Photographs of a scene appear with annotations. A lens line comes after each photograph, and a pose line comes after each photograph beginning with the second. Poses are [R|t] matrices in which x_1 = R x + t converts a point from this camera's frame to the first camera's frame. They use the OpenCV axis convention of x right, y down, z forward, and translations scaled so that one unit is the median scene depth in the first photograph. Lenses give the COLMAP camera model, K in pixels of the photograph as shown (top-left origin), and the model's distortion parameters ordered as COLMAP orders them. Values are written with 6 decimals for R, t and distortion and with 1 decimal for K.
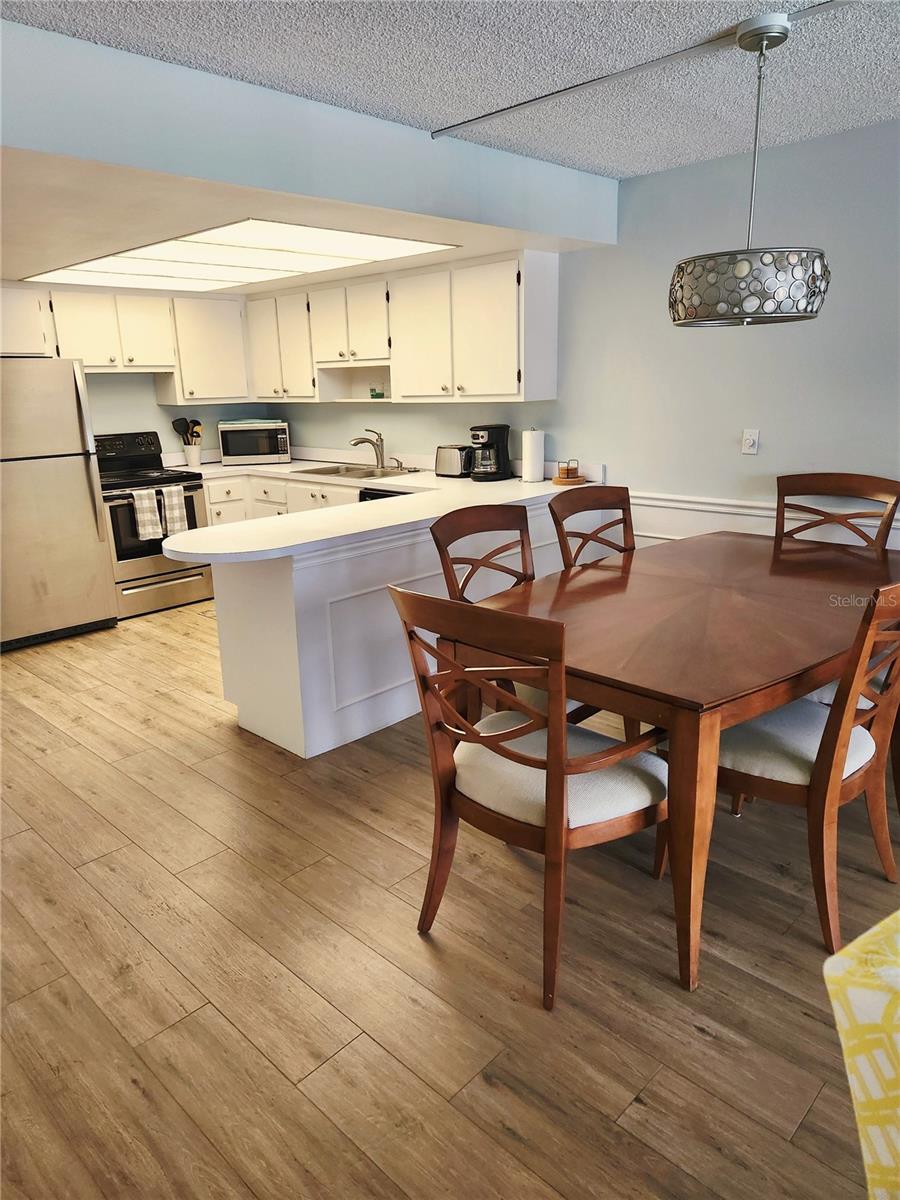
lens RADIAL K [[796.3, 0, 450.7], [0, 796.3, 597.4], [0, 0, 1]] dist [0.008053, 0.001055]
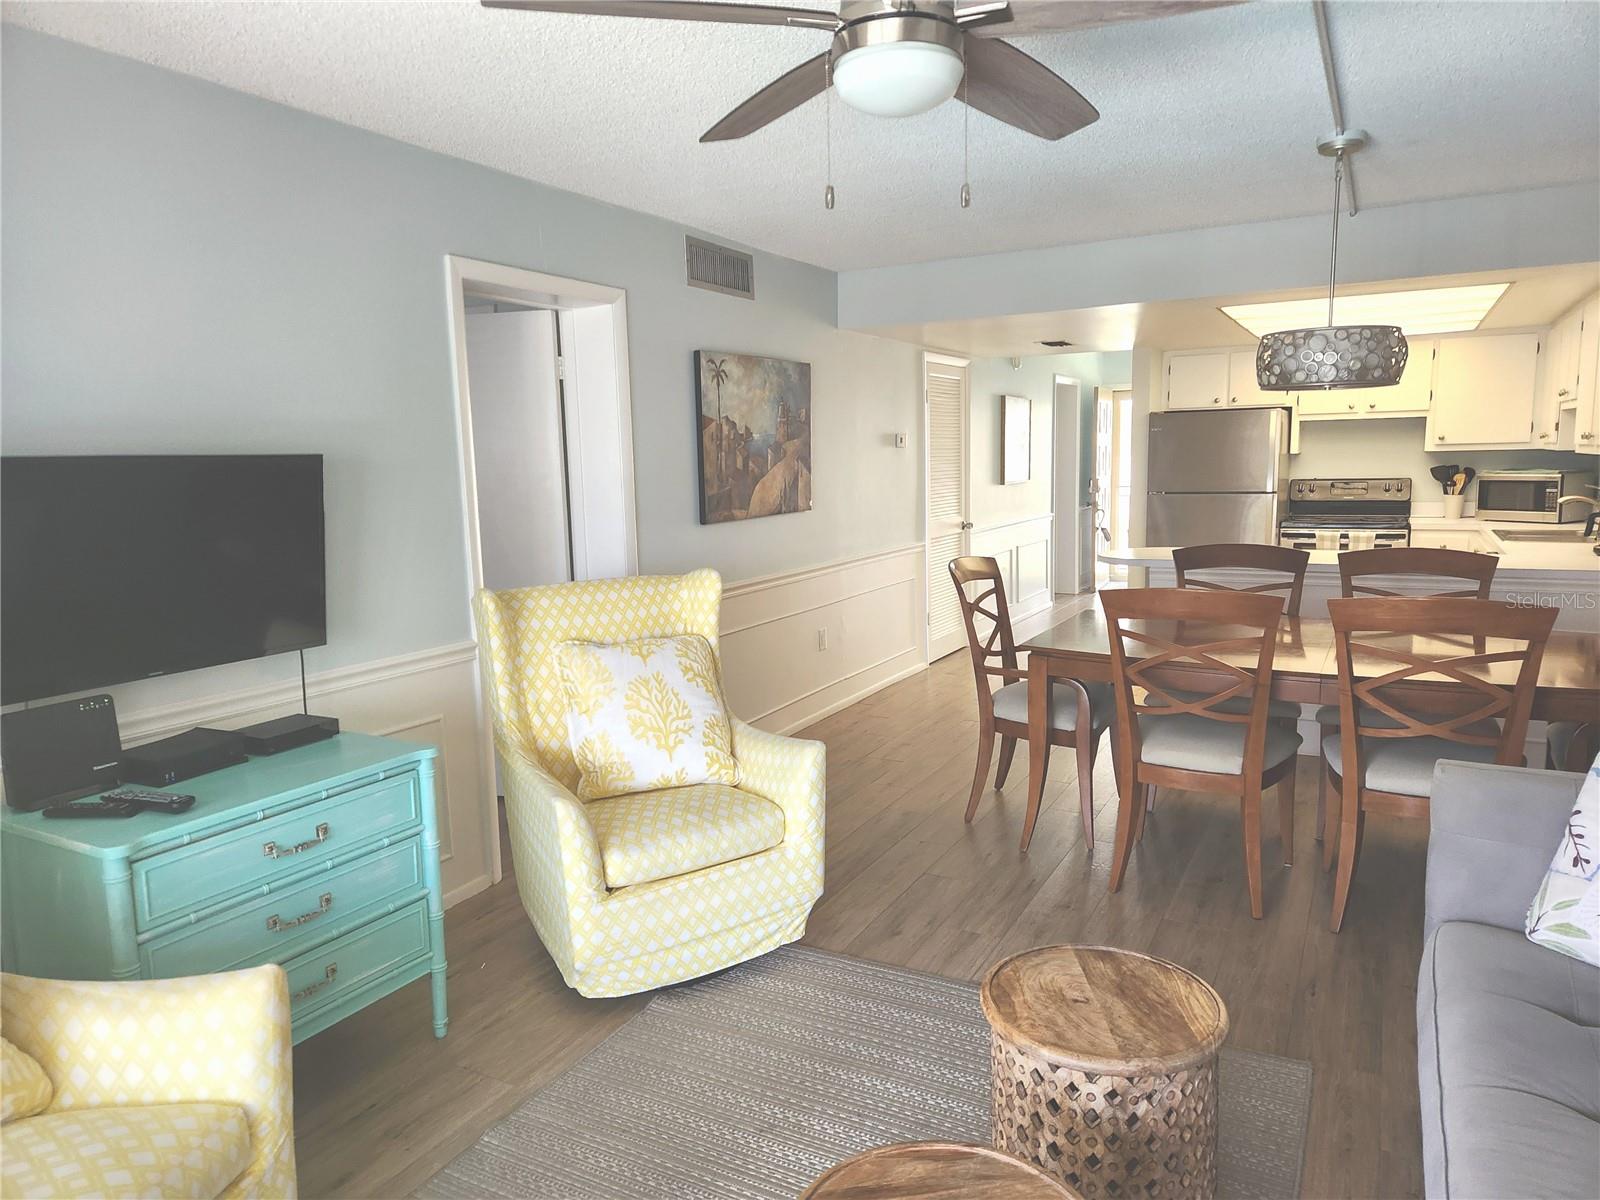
lens RADIAL K [[1061.8, 0, 798.8], [0, 1061.8, 598.5], [0, 0, 1]] dist [0.008053, 0.001055]
pose [[0.253499, 0.149524, -0.955710, 0.738791], [-0.235283, 0.967842, 0.089014, -0.012457], [0.938286, 0.202297, 0.280528, -0.005743]]
